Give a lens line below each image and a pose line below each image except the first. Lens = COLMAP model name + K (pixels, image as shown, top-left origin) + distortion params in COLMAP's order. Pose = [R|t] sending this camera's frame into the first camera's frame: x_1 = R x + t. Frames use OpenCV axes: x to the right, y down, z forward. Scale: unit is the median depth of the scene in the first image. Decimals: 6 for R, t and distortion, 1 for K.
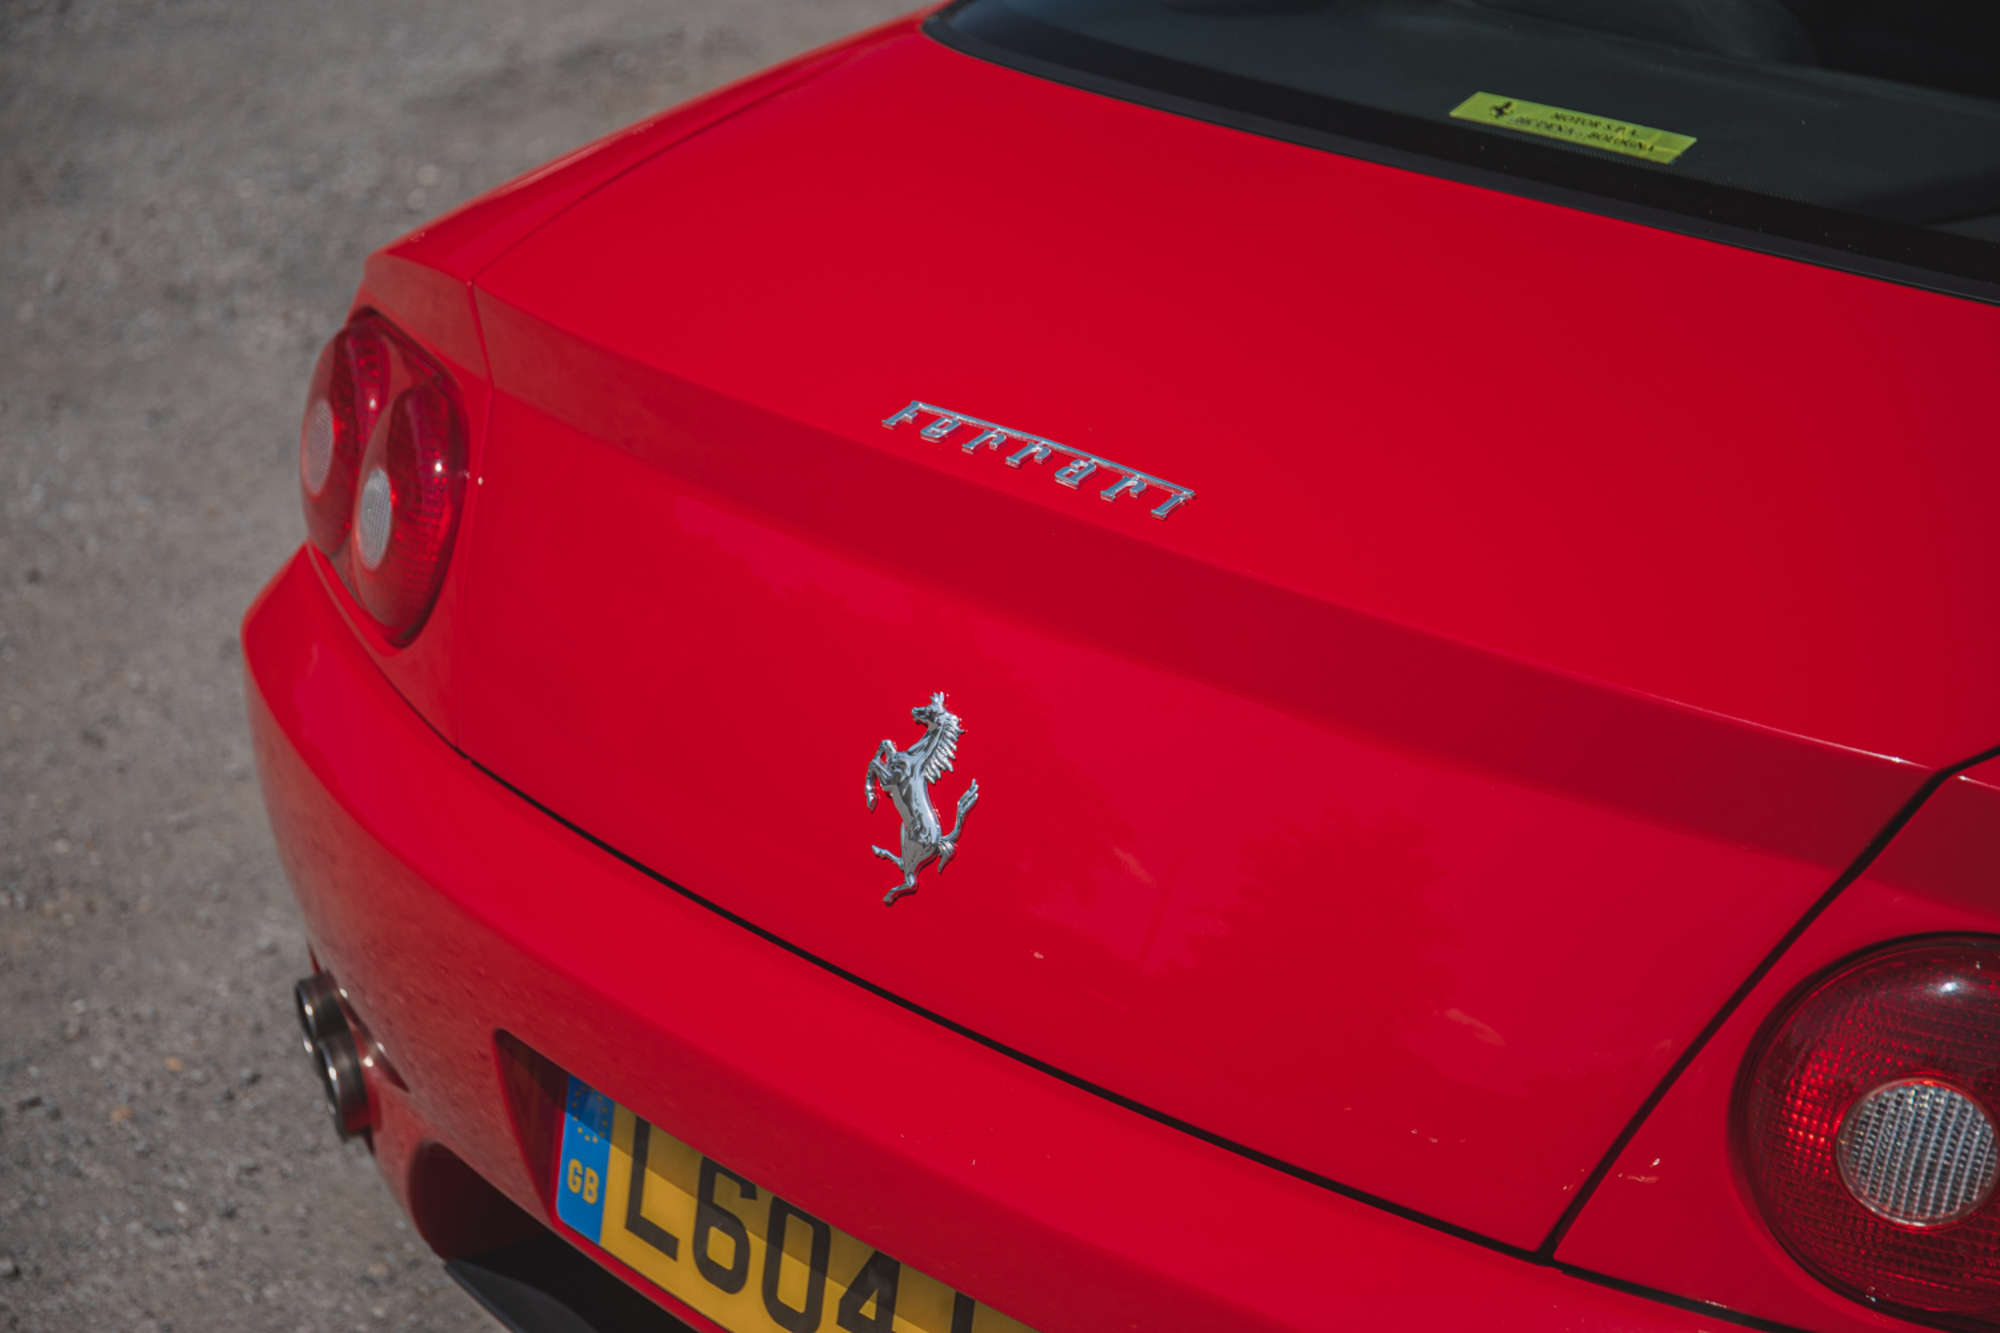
lens RADIAL K [[3775.5, 0, 1008.0], [0, 3775.5, 666.4], [0, 0, 1]] dist [0.124339, 0.000000]
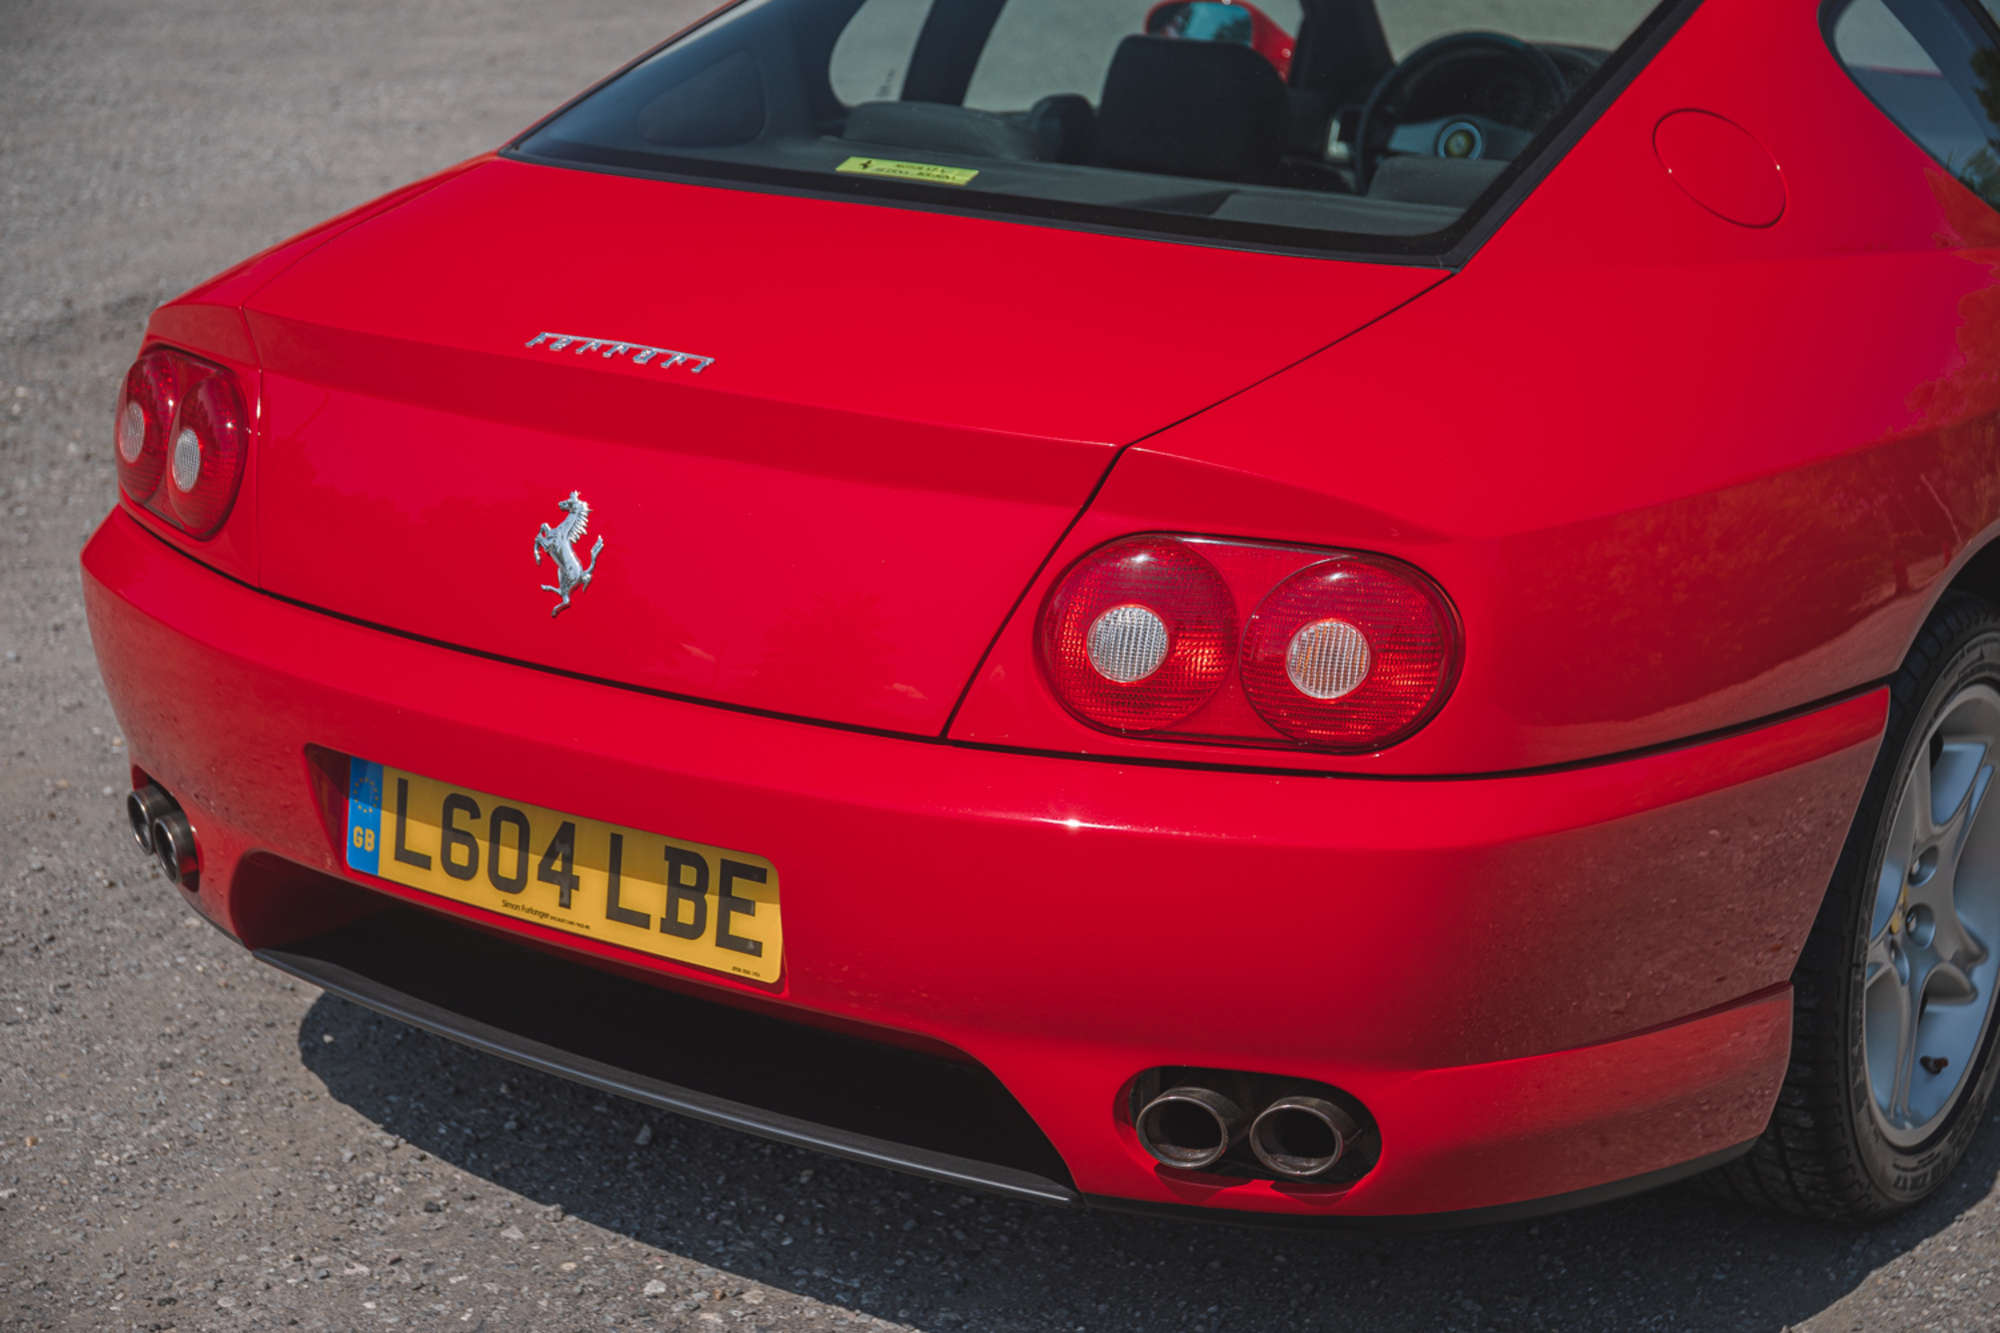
lens RADIAL K [[3447.7, 0, 1005.8], [0, 3447.7, 668.8], [0, 0, 1]] dist [0.117102, 0.000000]
pose [[0.983519, -0.075516, 0.164277, -0.081226], [0.087125, 0.994098, -0.064638, 0.187108], [-0.158427, 0.077885, 0.984294, -0.525683]]
